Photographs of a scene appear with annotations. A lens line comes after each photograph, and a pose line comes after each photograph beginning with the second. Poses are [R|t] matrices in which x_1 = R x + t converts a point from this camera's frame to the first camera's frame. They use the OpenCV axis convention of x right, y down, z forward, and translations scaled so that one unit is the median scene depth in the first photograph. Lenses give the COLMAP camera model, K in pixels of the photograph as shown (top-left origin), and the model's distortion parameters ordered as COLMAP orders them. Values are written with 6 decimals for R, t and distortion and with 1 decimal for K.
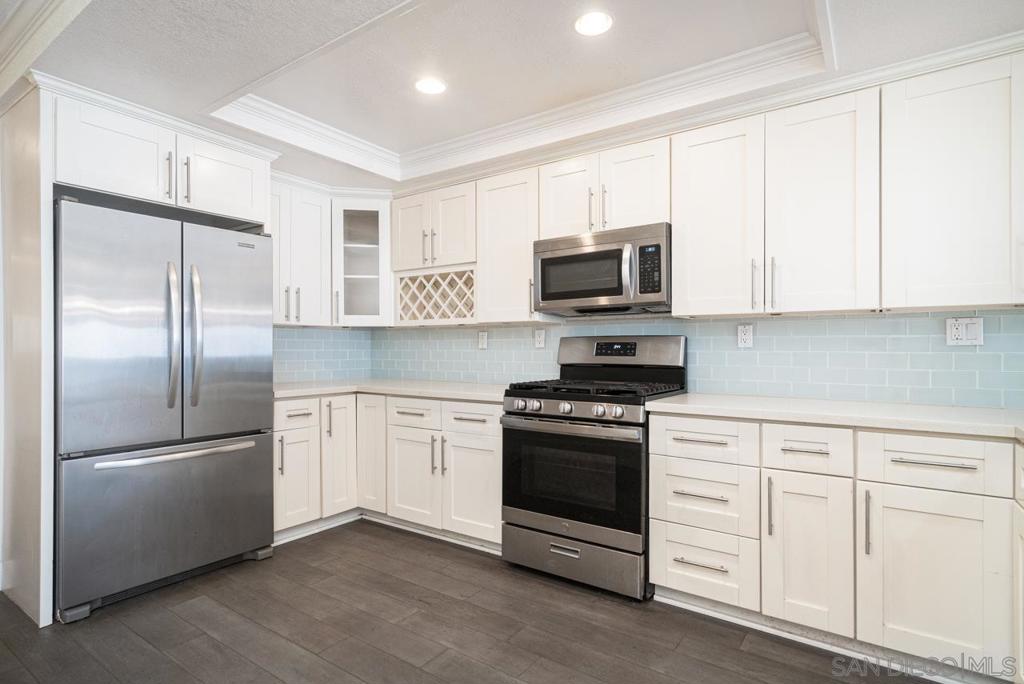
lens RADIAL K [[513.4, 0, 503.0], [0, 513.4, 347.7], [0, 0, 1]] dist [0.004832, 0.004297]
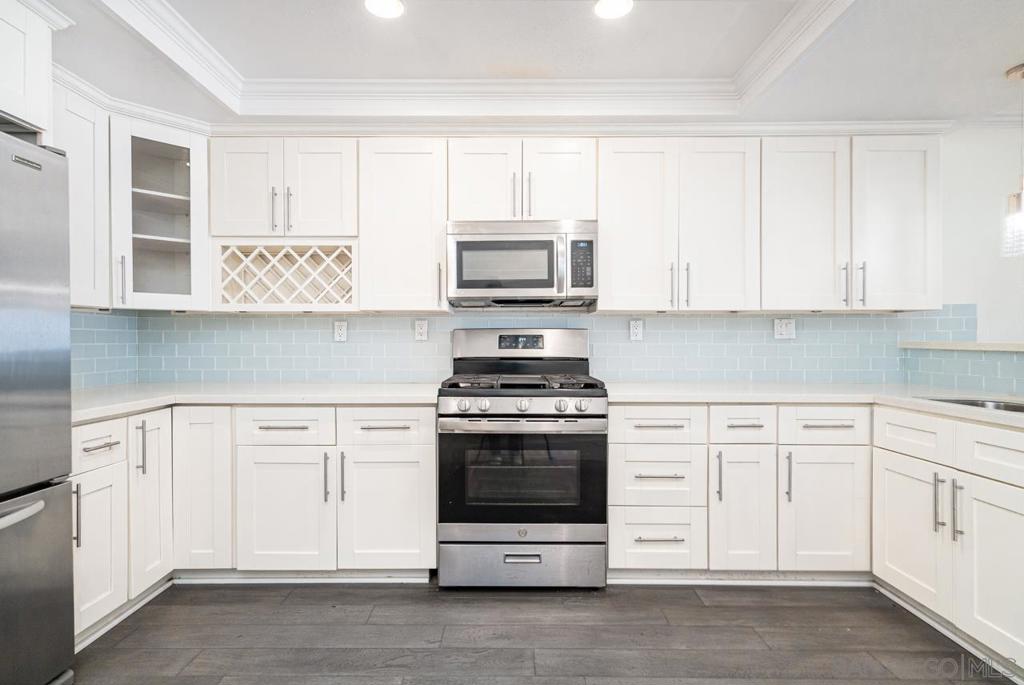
lens RADIAL K [[513.4, 0, 502.2], [0, 513.4, 341.7], [0, 0, 1]] dist [0.004832, 0.004297]
pose [[0.827819, -0.003454, 0.560984, -0.360022], [-0.000464, 0.999976, 0.006842, -0.004006], [-0.560995, -0.005924, 0.827798, 0.205172]]
